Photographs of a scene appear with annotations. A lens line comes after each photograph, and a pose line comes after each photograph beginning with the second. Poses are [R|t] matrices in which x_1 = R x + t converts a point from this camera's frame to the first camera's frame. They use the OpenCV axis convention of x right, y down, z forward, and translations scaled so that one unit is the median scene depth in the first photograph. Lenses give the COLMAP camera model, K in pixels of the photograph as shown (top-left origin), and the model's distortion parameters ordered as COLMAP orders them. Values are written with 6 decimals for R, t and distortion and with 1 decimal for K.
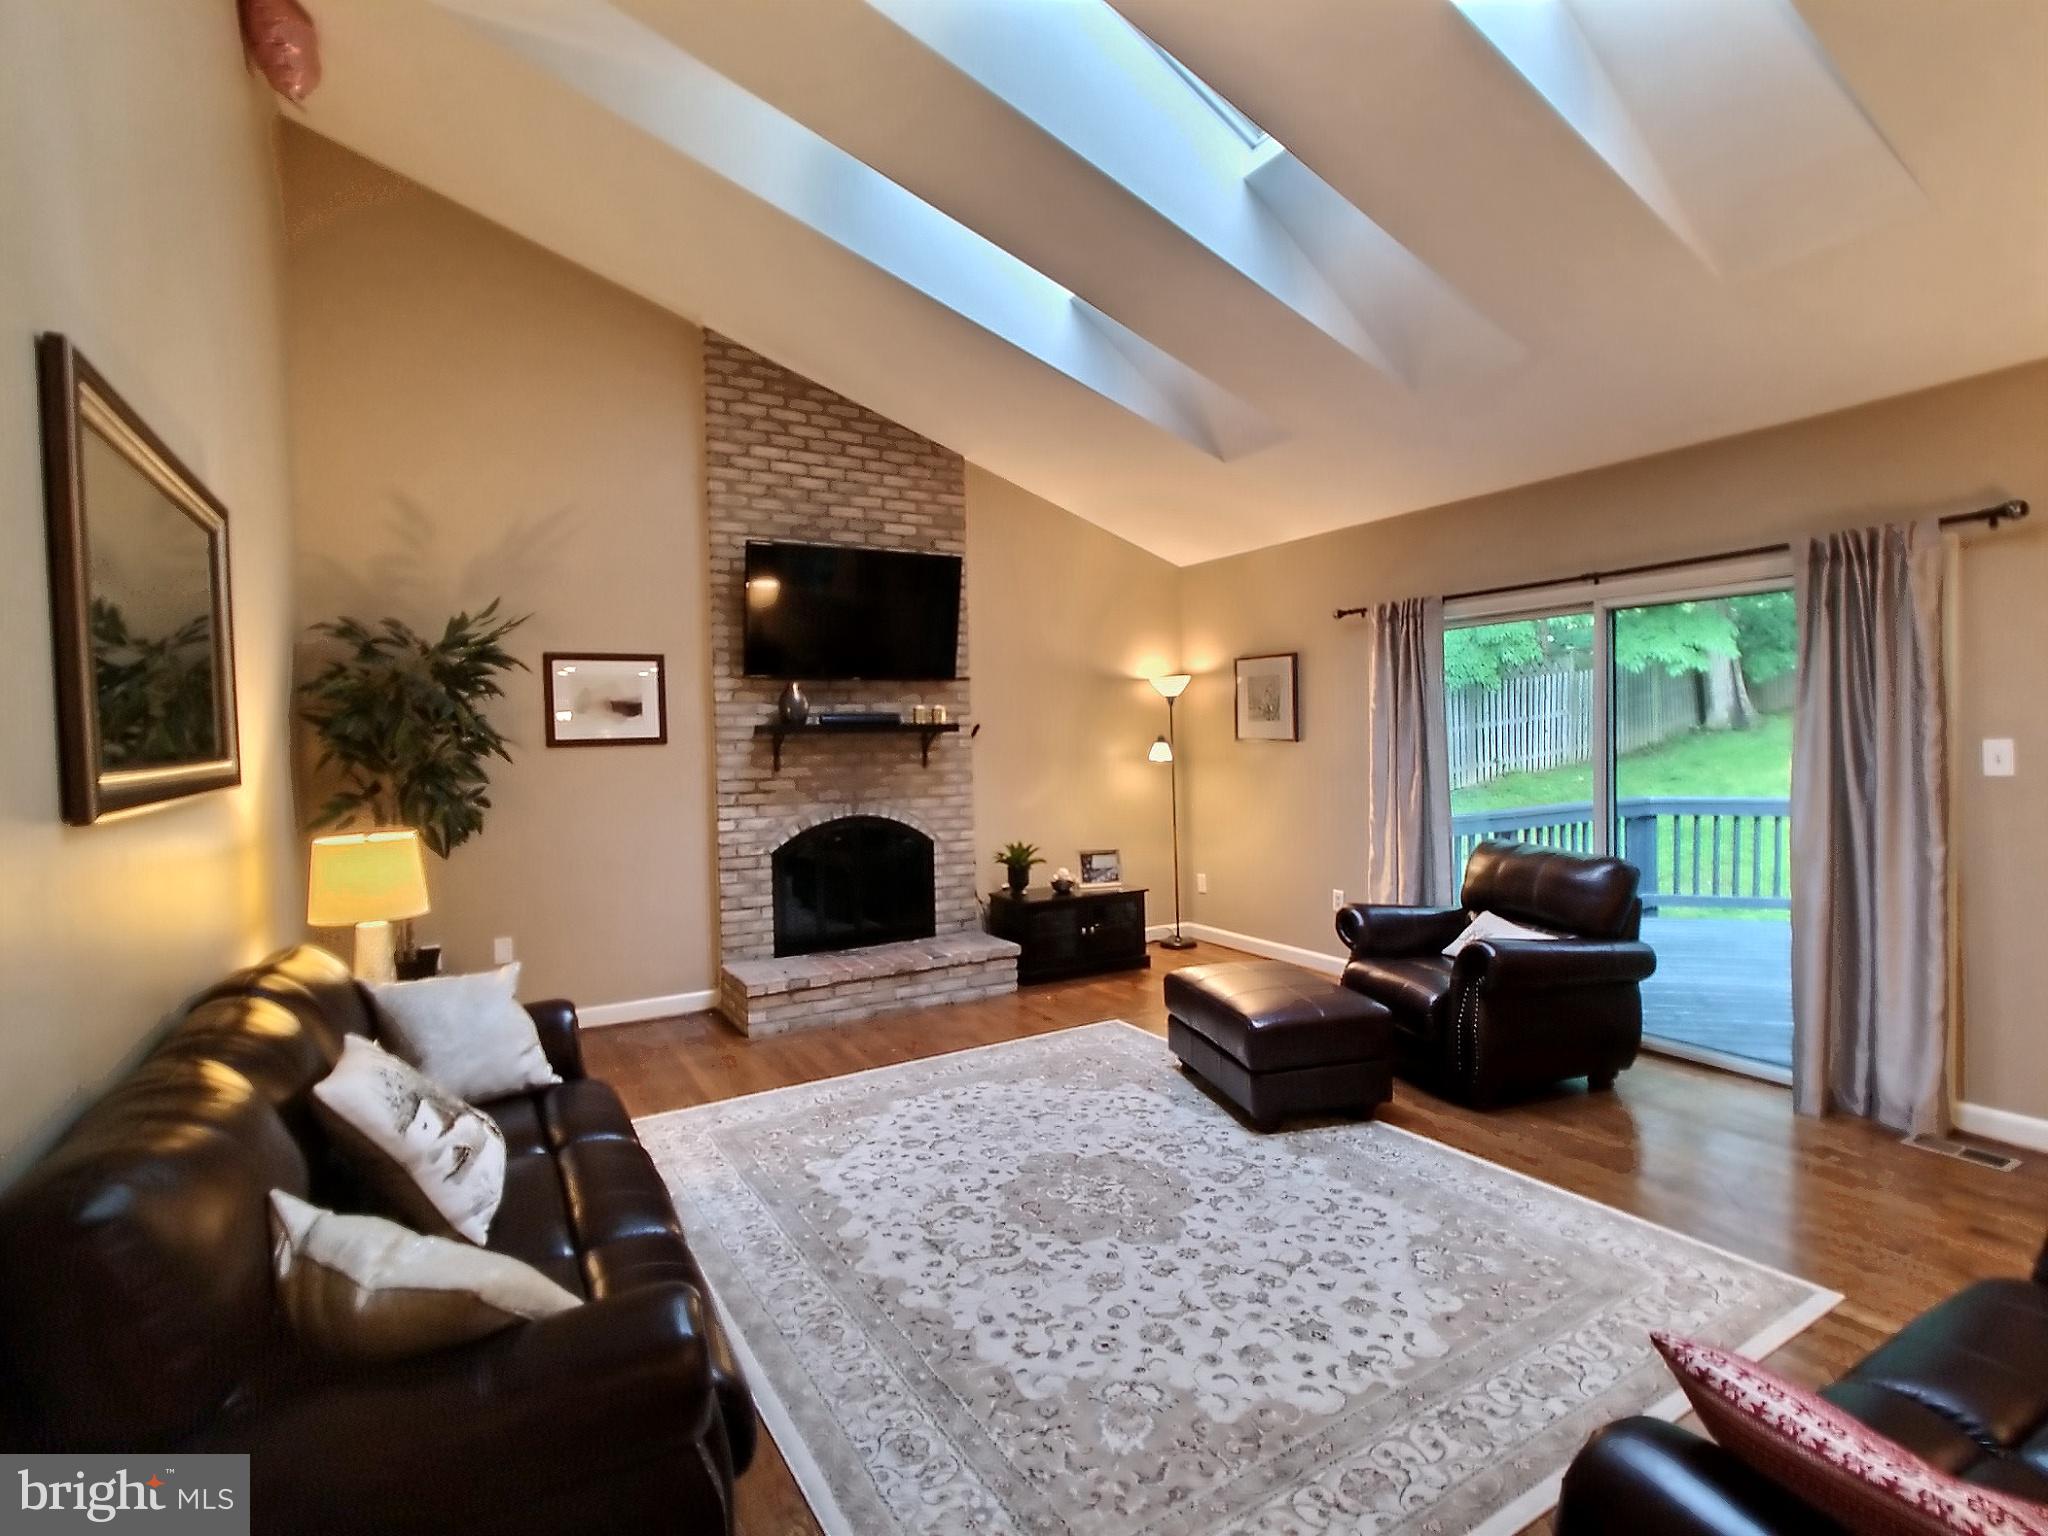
lens RADIAL K [[1025.0, 0, 1038.2], [0, 1025.0, 767.4], [0, 0, 1]] dist [-0.019513, 0.002789]
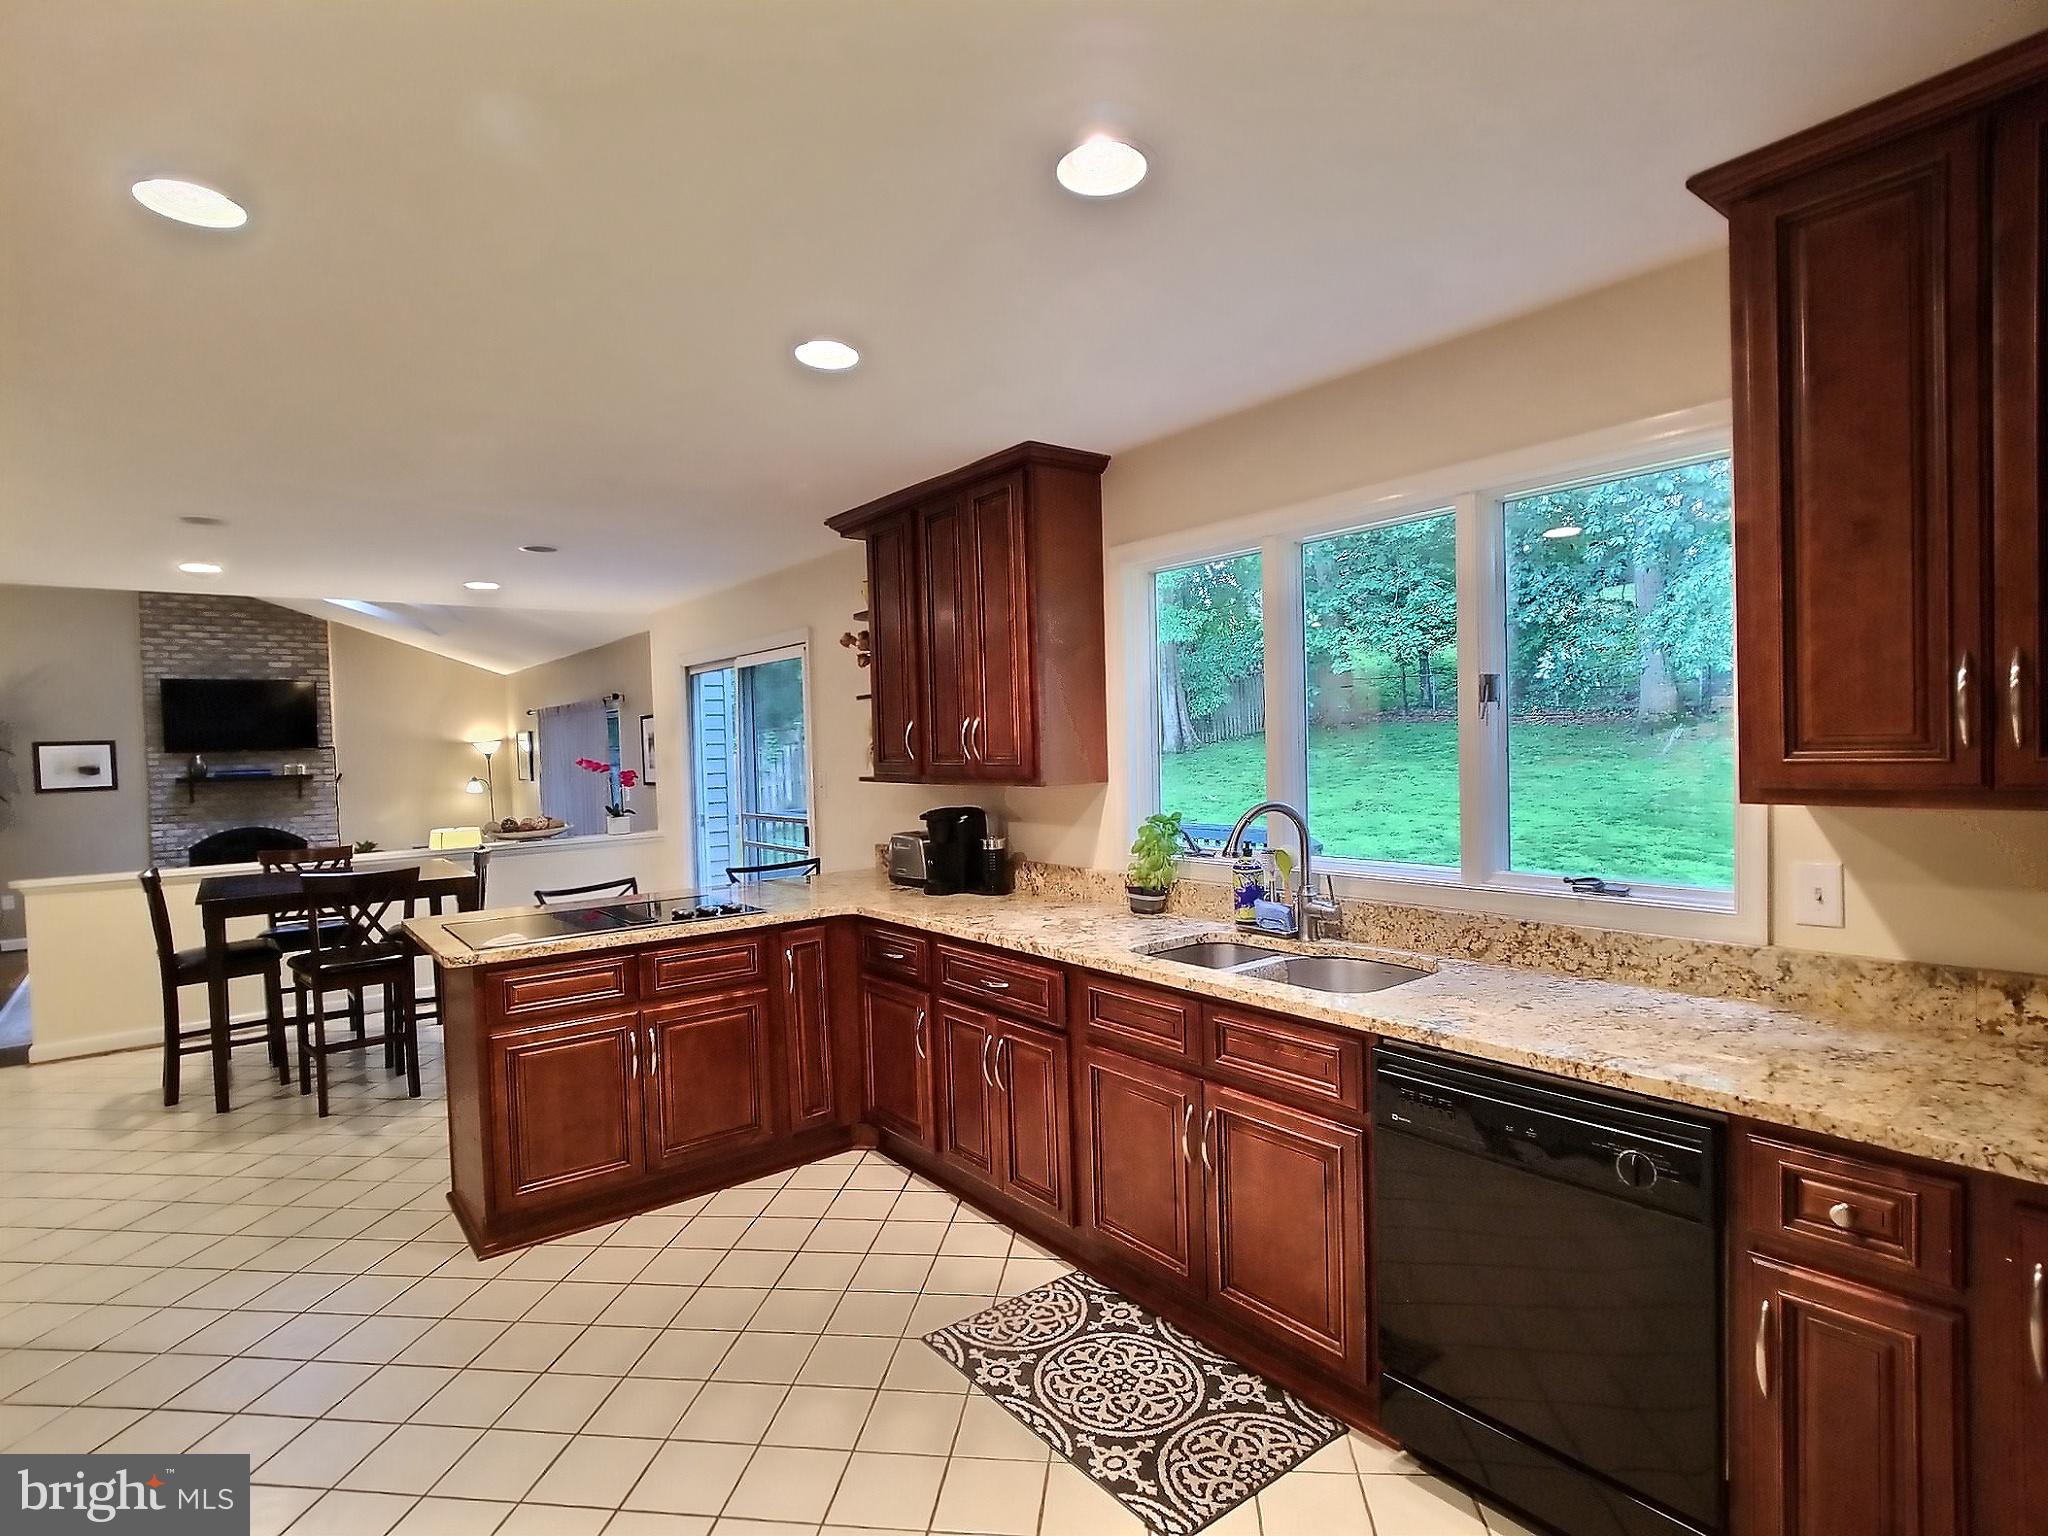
lens RADIAL K [[1025.0, 0, 1038.2], [0, 1025.0, 767.4], [0, 0, 1]] dist [-0.019513, 0.002789]
pose [[0.988603, -0.012615, 0.150016, 0.946672], [0.014311, 0.999845, -0.010231, -0.019701], [-0.149864, 0.012261, 0.988631, -0.981597]]
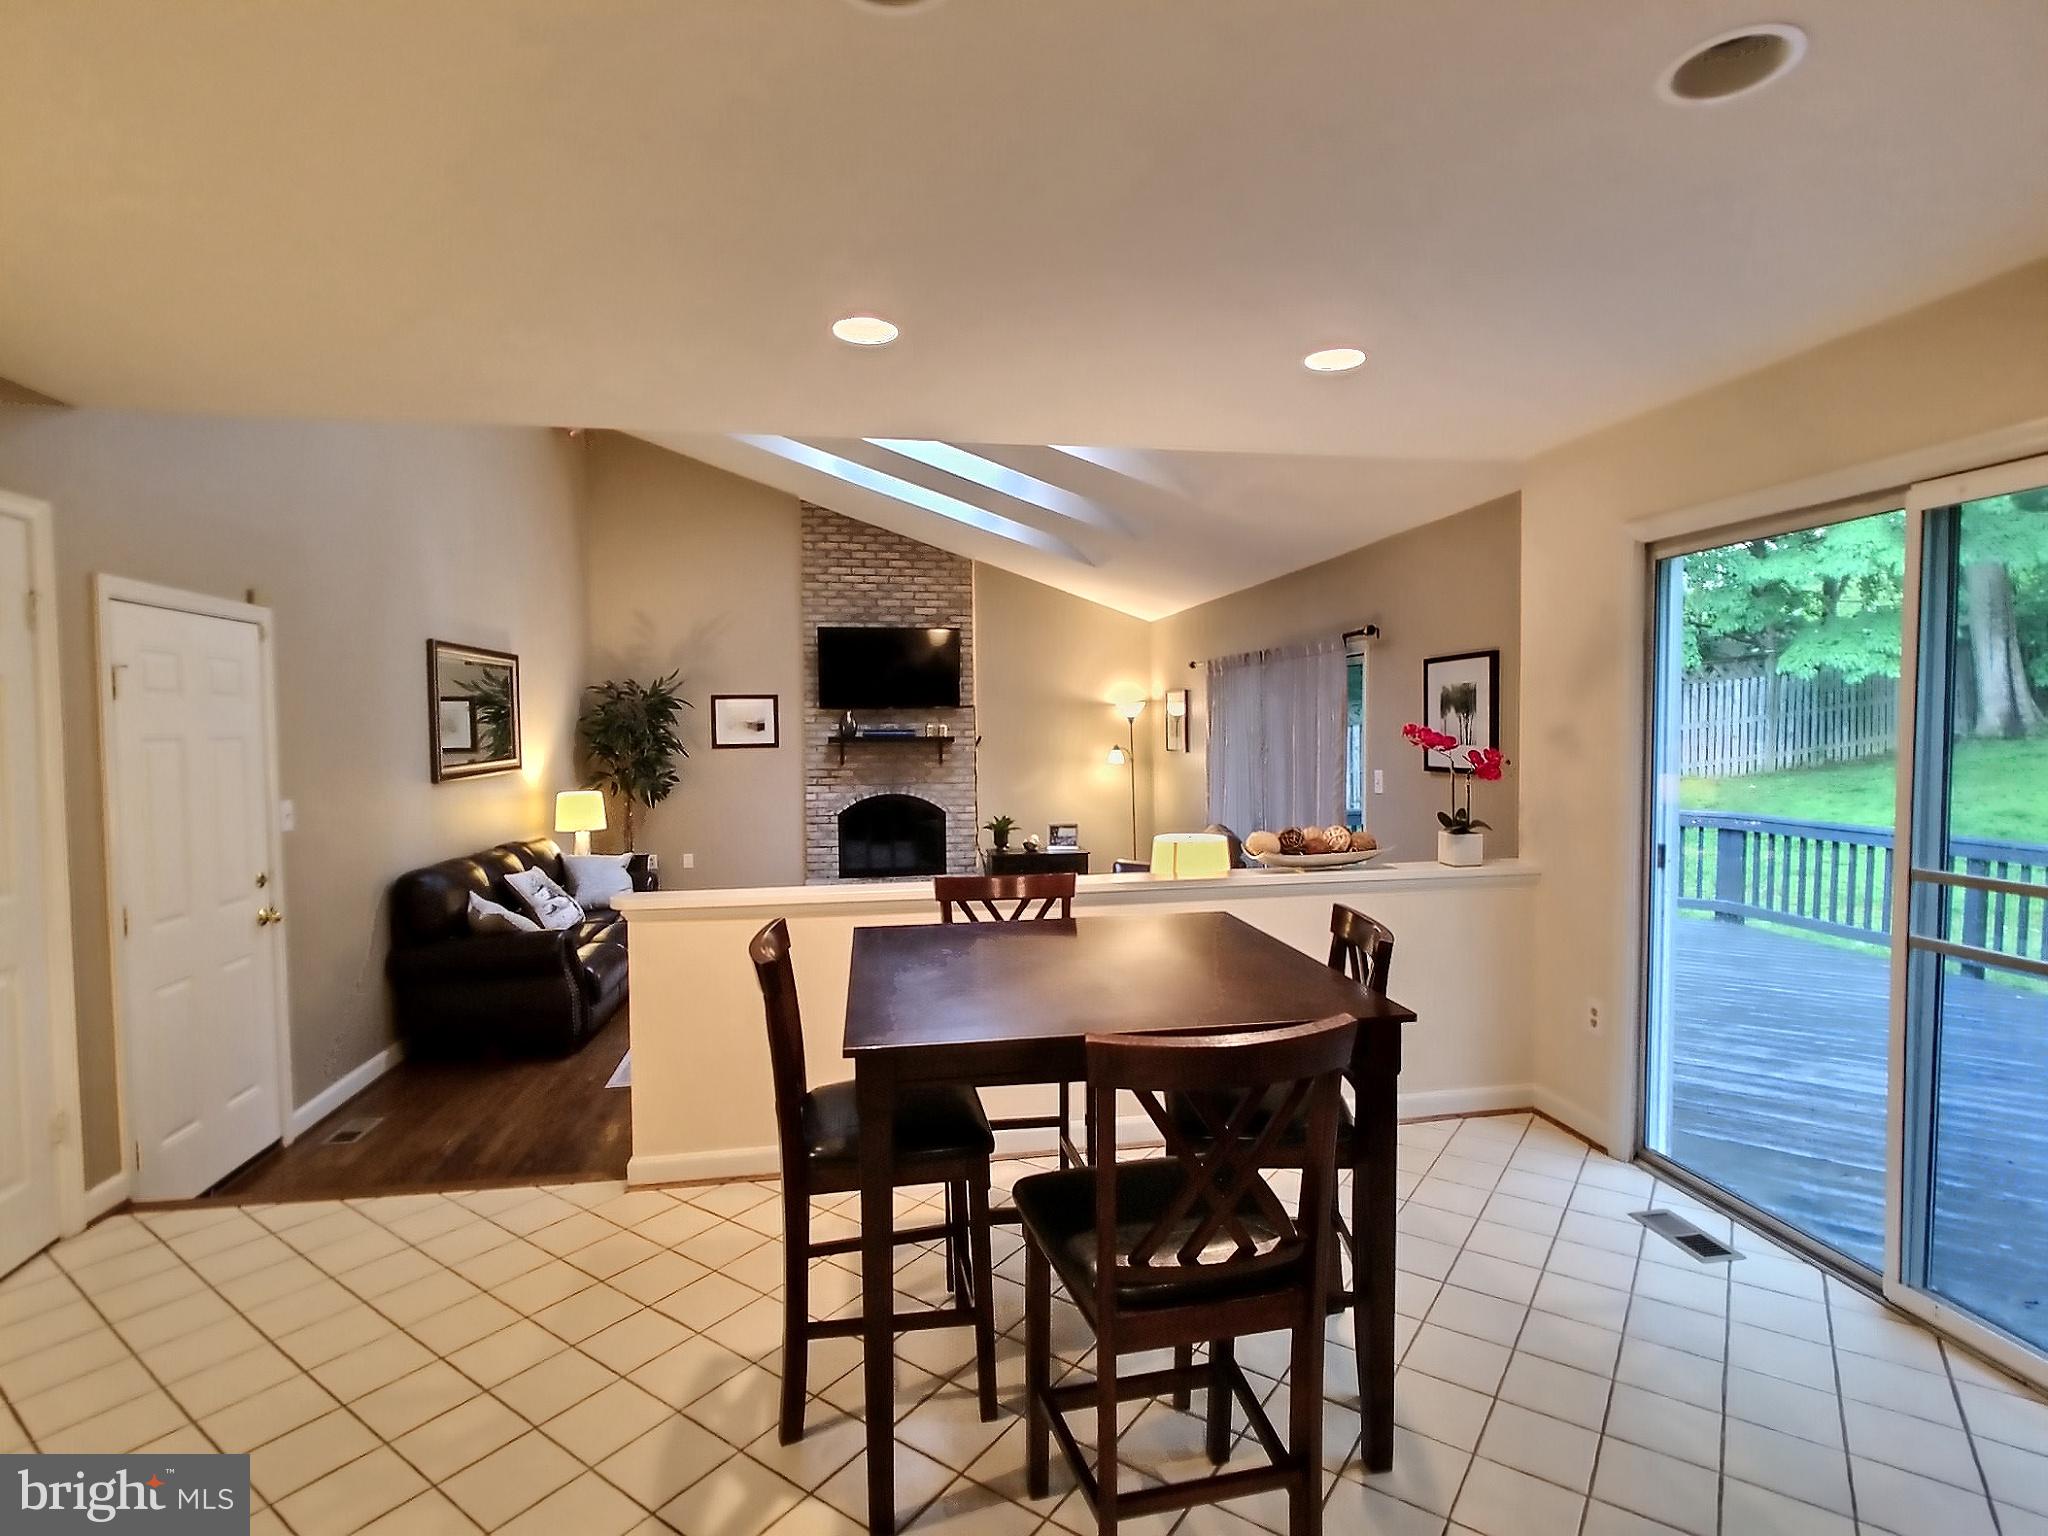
lens RADIAL K [[1025.0, 0, 1038.2], [0, 1025.0, 767.4], [0, 0, 1]] dist [-0.019513, 0.002789]
pose [[0.936802, 0.027001, -0.348817, 0.608358], [-0.021749, 0.999584, 0.018966, -0.029860], [0.349184, -0.010181, 0.936999, -0.425239]]
